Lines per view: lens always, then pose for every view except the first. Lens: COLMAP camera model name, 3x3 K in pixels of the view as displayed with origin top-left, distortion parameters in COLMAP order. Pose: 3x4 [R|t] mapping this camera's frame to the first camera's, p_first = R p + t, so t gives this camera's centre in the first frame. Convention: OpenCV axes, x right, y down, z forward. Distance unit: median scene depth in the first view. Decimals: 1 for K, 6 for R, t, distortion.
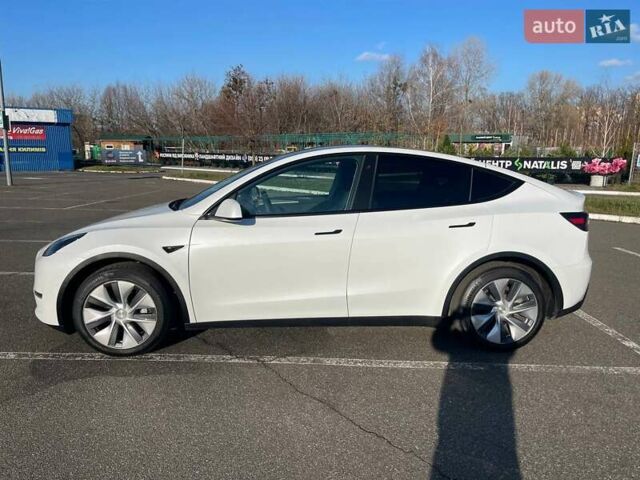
lens RADIAL K [[482.9, 0, 320.0], [0, 482.9, 240.0], [0, 0, 1]] dist [0.081767, -0.104047]
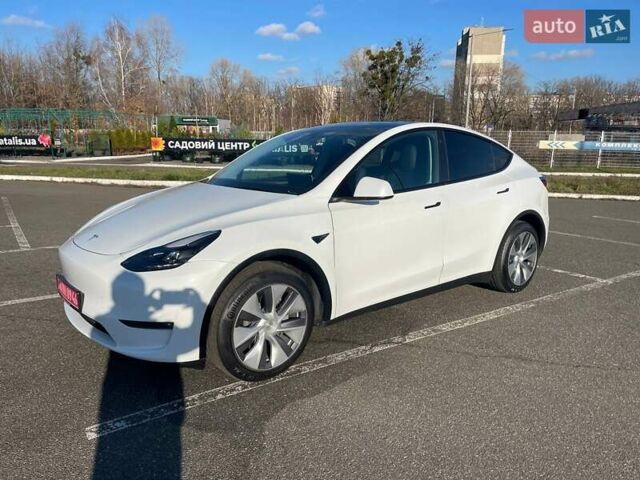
lens RADIAL K [[482.9, 0, 320.0], [0, 482.9, 240.0], [0, 0, 1]] dist [0.081767, -0.104047]
pose [[0.812103, -0.115943, 0.571879, -0.089386], [0.096236, 0.993253, 0.064710, -0.003815], [-0.575523, 0.002484, 0.817782, 0.033216]]
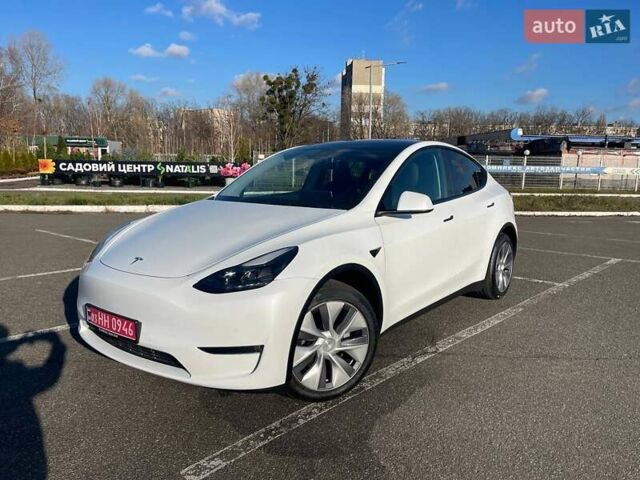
lens RADIAL K [[482.9, 0, 320.0], [0, 482.9, 240.0], [0, 0, 1]] dist [0.081767, -0.104047]
pose [[0.666007, -0.113870, 0.737203, -0.112818], [0.122925, 0.991523, 0.042099, -0.005764], [-0.735747, 0.062582, 0.674359, 0.054765]]
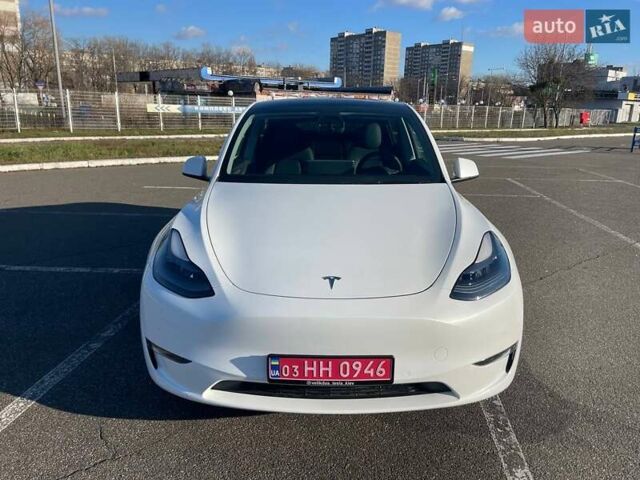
lens RADIAL K [[482.9, 0, 320.0], [0, 482.9, 240.0], [0, 0, 1]] dist [0.081767, -0.104047]
pose [[0.079784, -0.271572, 0.959105, -0.132368], [0.161700, 0.952955, 0.256379, -0.024931], [-0.983609, 0.134633, 0.119944, 0.131005]]
